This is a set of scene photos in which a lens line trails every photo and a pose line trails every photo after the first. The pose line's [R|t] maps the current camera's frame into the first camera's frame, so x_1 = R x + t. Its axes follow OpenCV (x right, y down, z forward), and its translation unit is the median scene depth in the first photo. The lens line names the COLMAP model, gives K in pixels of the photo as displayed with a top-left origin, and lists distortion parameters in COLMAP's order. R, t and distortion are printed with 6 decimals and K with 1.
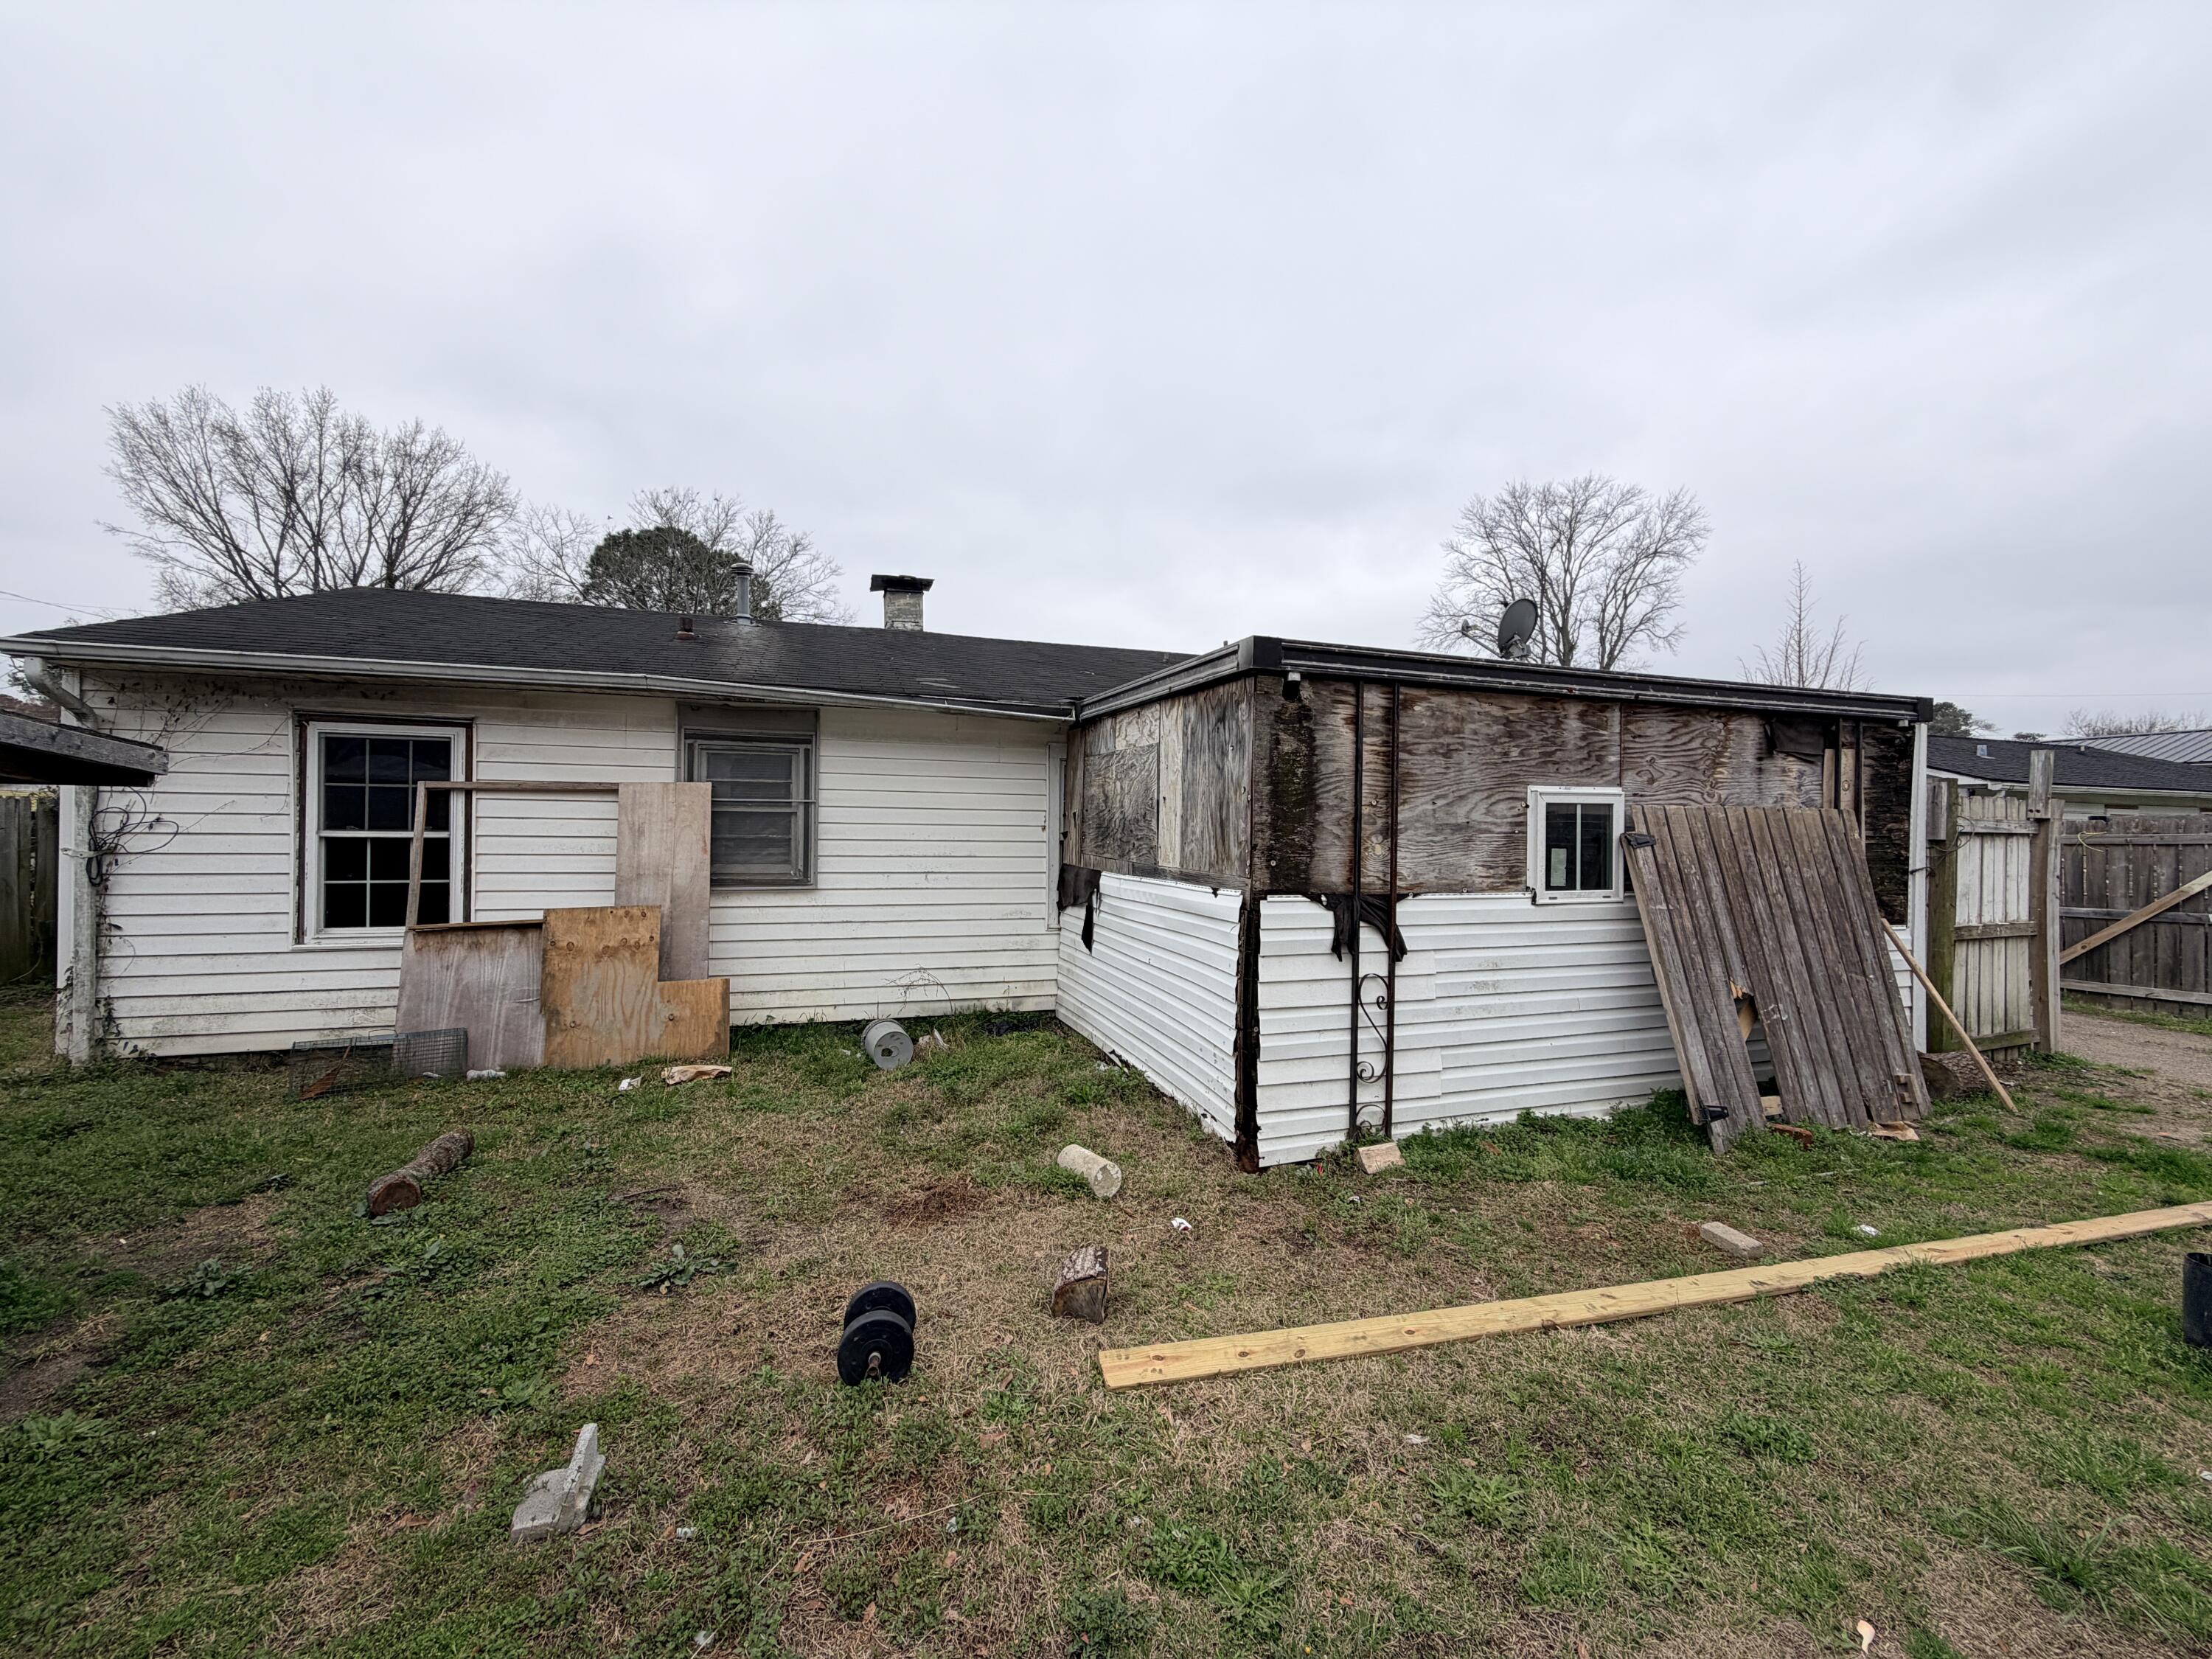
lens RADIAL K [[878.1, 0, 1101.2], [0, 878.1, 828.7], [0, 0, 1]] dist [-0.000184, 0.000126]
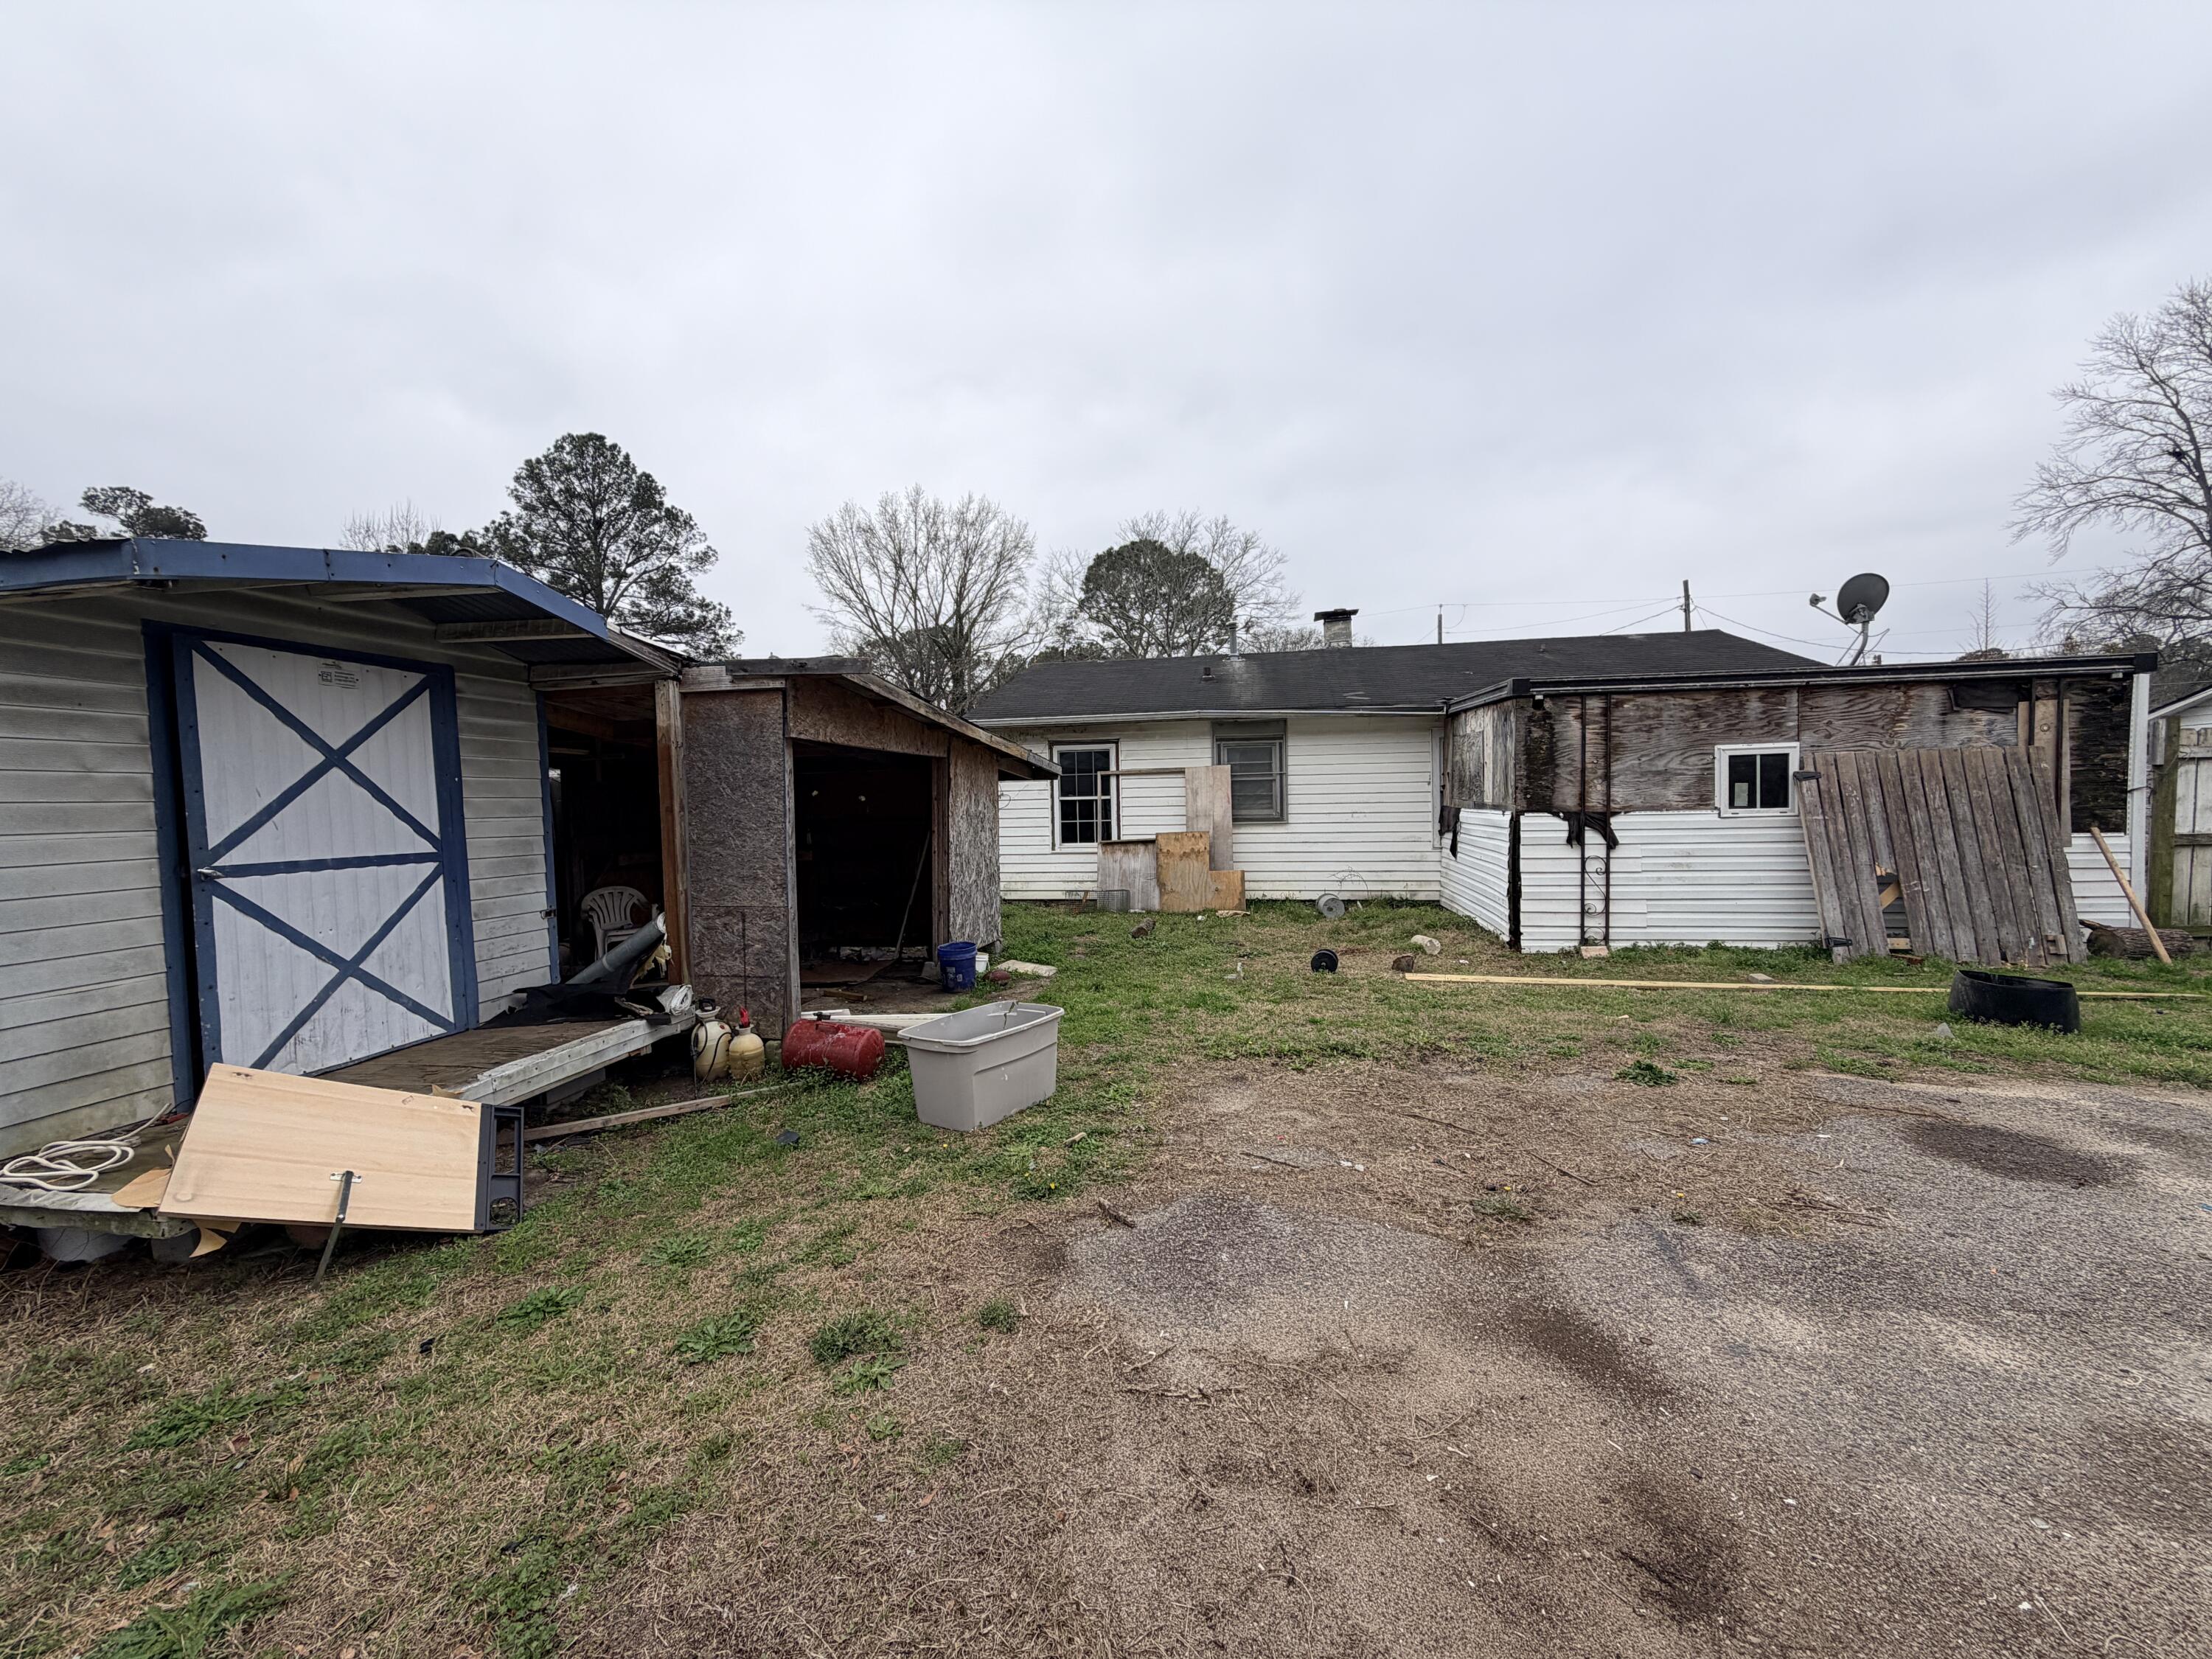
lens RADIAL K [[878.1, 0, 1106.4], [0, 878.1, 831.0], [0, 0, 1]] dist [-0.000184, 0.000126]
pose [[0.879940, -0.012138, -0.474930, 0.214313], [0.033278, 0.998793, 0.036130, 0.011145], [0.473918, -0.047597, 0.879282, -0.811549]]
